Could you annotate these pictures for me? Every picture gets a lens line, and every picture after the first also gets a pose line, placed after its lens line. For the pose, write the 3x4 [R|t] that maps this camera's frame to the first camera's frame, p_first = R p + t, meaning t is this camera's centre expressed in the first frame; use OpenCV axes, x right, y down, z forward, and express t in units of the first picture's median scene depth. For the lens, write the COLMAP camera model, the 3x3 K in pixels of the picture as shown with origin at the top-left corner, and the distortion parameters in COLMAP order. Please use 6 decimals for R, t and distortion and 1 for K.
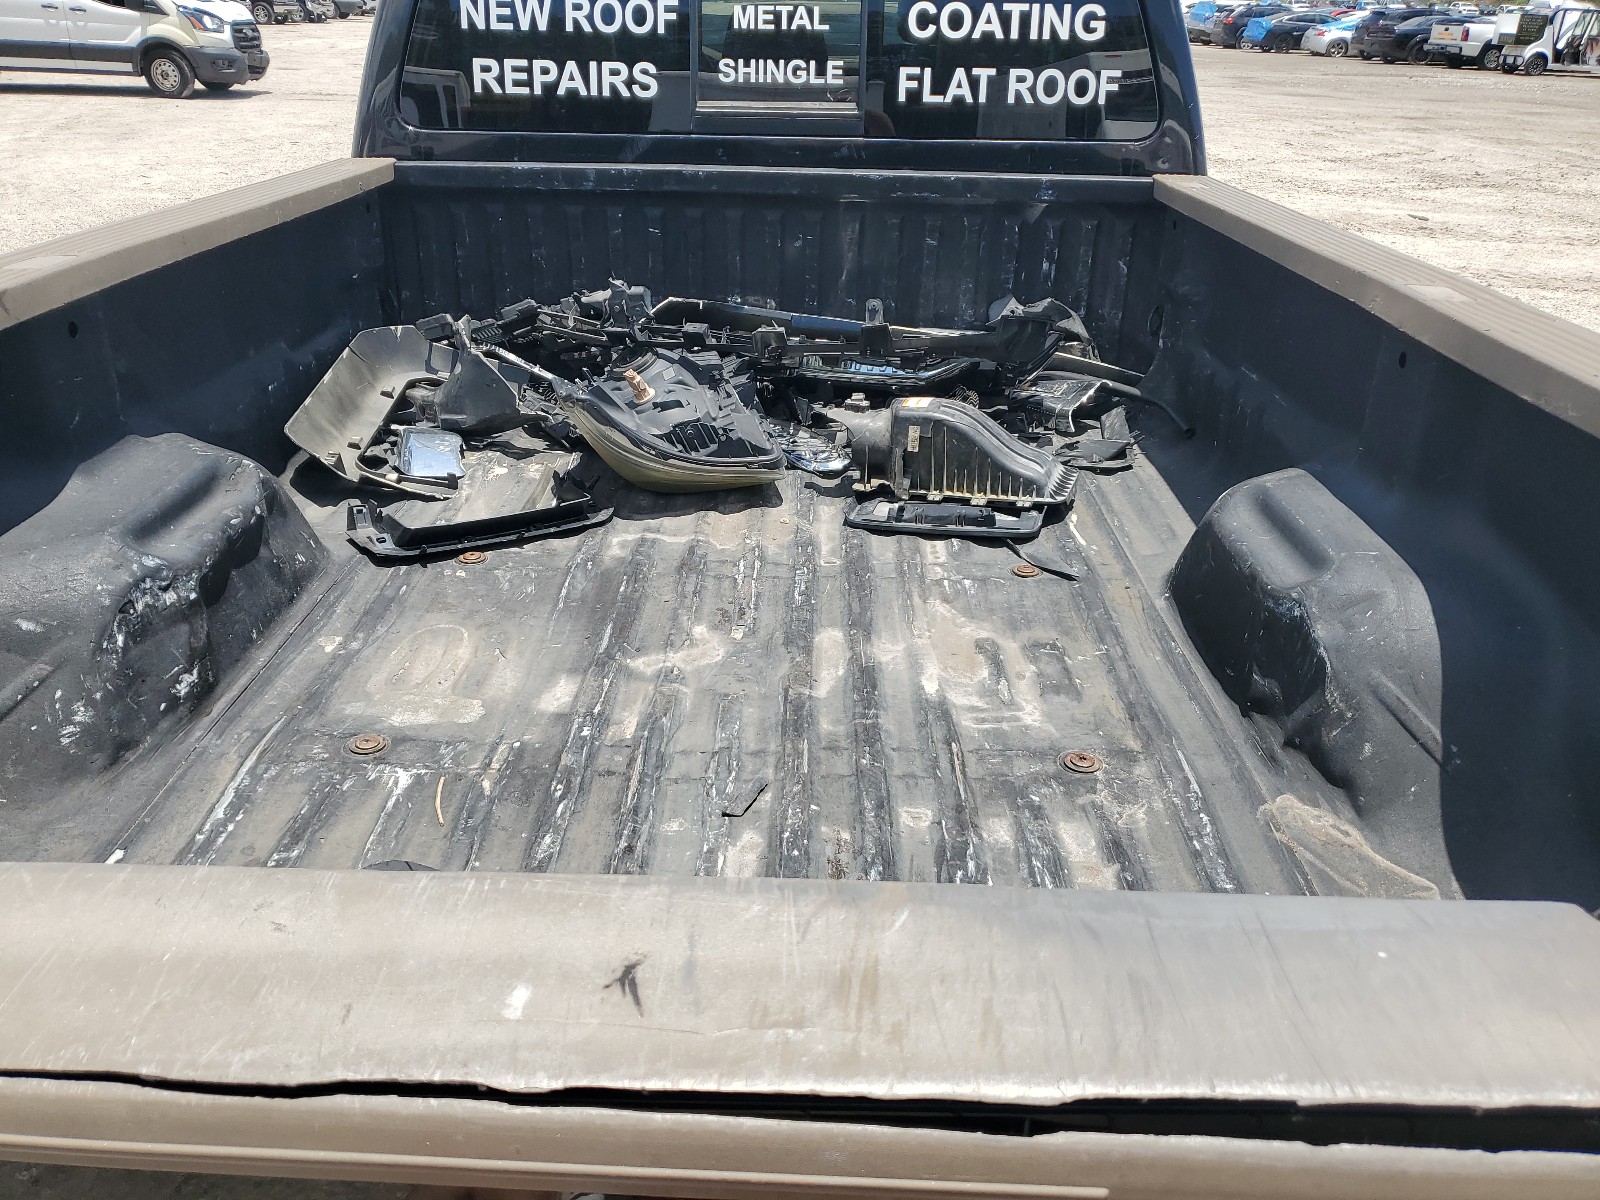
lens RADIAL K [[1180.5, 0, 800.0], [0, 1180.5, 600.0], [0, 0, 1]] dist [0.004600, 0.001274]
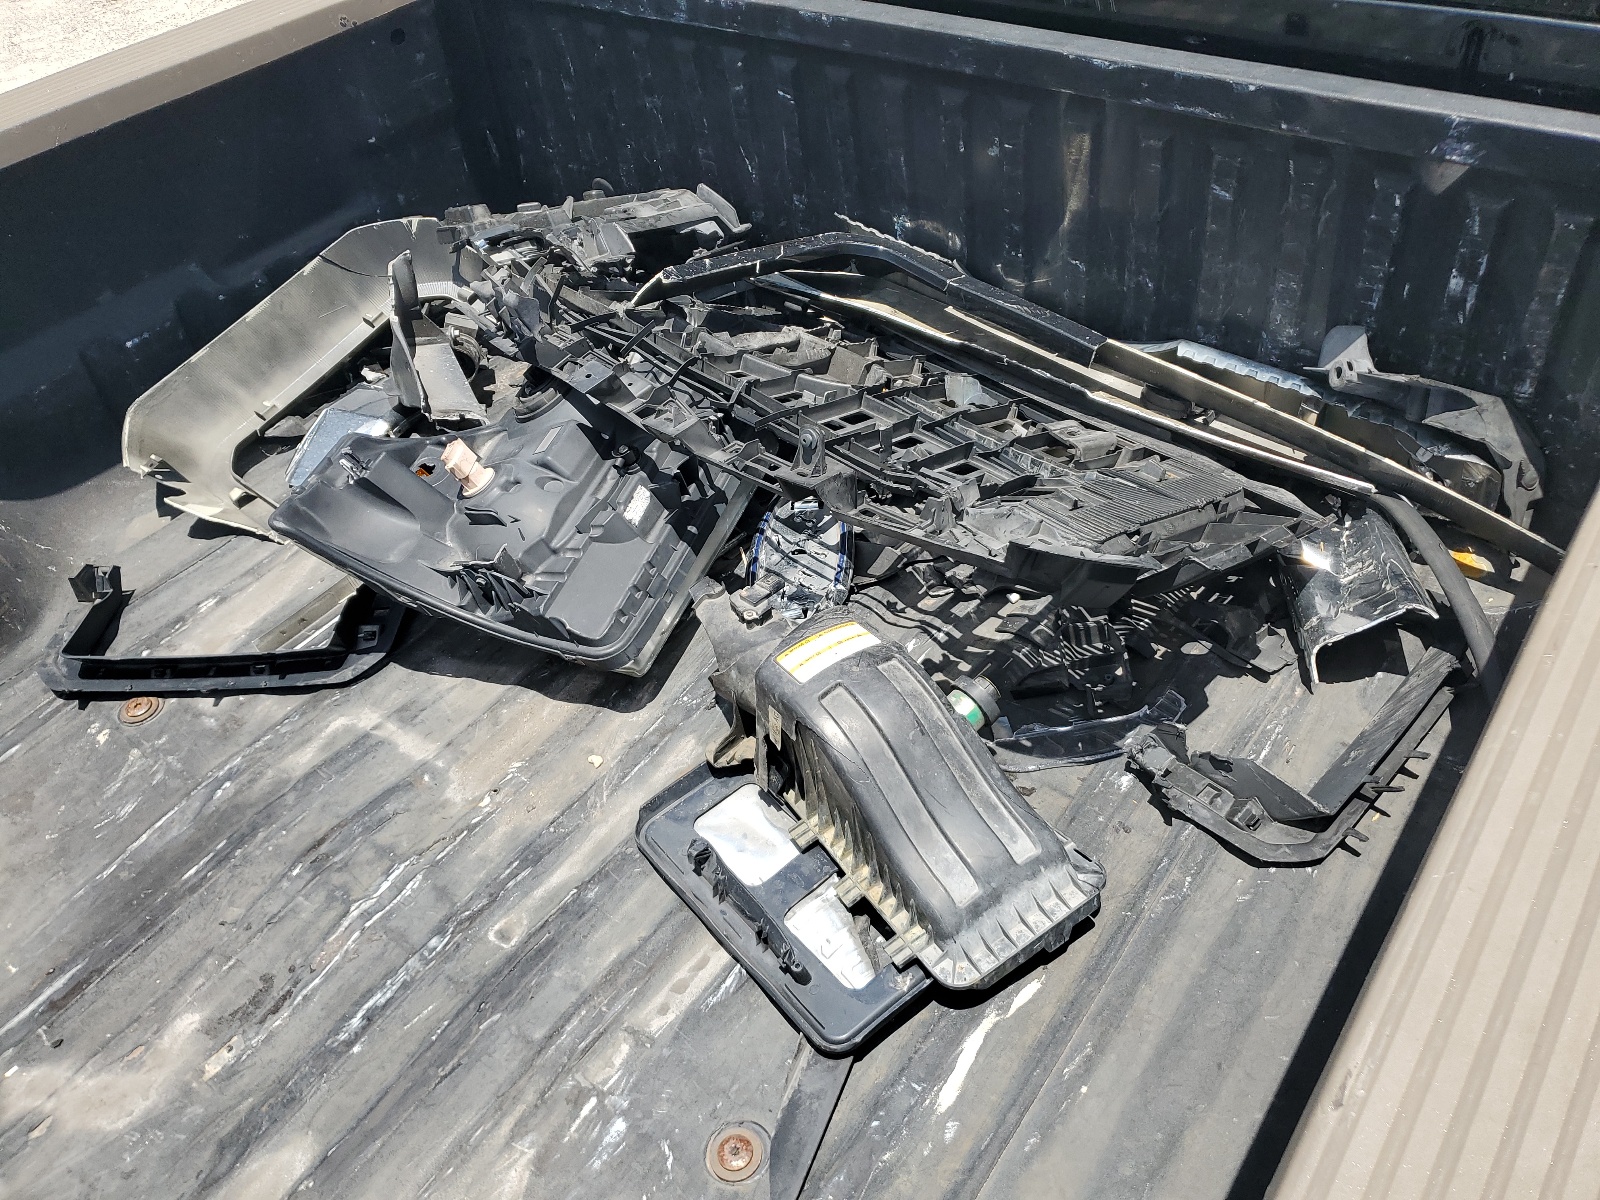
lens RADIAL K [[1180.5, 0, 800.0], [0, 1180.5, 600.0], [0, 0, 1]] dist [0.004600, 0.001274]
pose [[0.818118, 0.330088, -0.470877, 0.263795], [-0.164857, 0.919104, 0.357869, -0.300427], [0.550913, -0.215152, 0.806353, 0.467768]]
